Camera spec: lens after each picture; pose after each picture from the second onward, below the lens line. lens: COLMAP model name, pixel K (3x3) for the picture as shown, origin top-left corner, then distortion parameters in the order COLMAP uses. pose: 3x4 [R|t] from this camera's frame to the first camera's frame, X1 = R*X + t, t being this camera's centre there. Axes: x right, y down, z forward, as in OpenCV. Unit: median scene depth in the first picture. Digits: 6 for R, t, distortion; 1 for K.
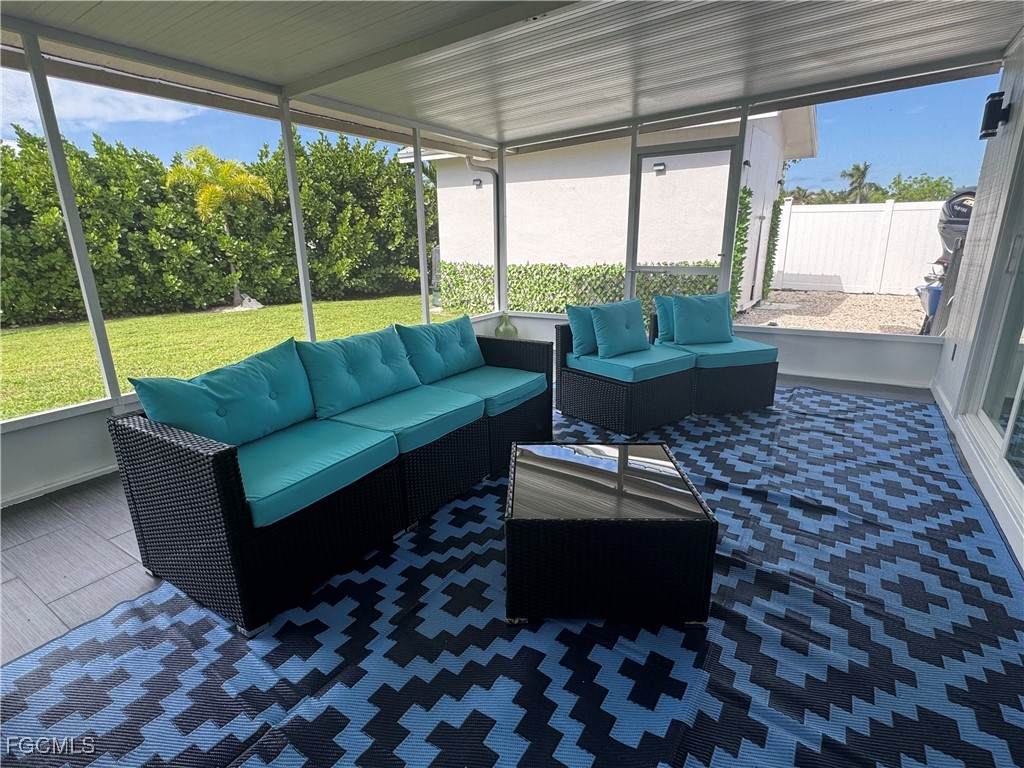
lens RADIAL K [[515.8, 0, 513.5], [0, 515.8, 382.7], [0, 0, 1]] dist [0.003184, -0.002314]
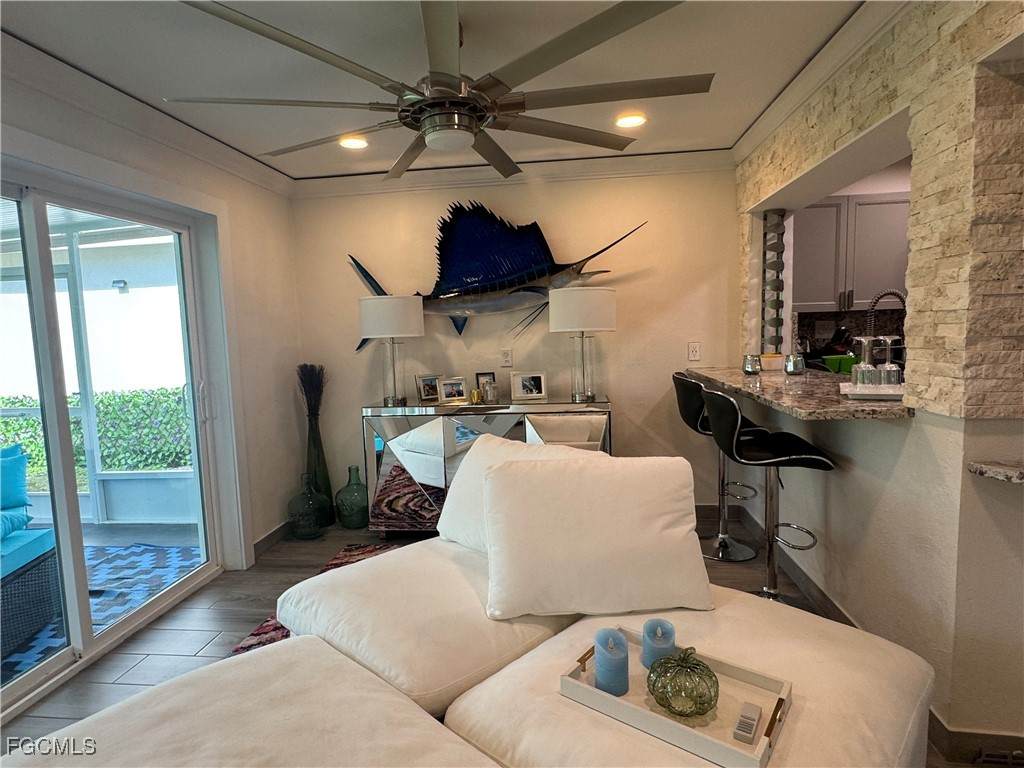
lens RADIAL K [[564.1, 0, 510.0], [0, 564.1, 381.9], [0, 0, 1]] dist [-0.002827, 0.000974]
pose [[0.900922, -0.065788, 0.428966, 0.788944], [0.147318, 0.976111, -0.159700, -0.016625], [-0.408212, 0.207072, 0.889092, -0.149049]]
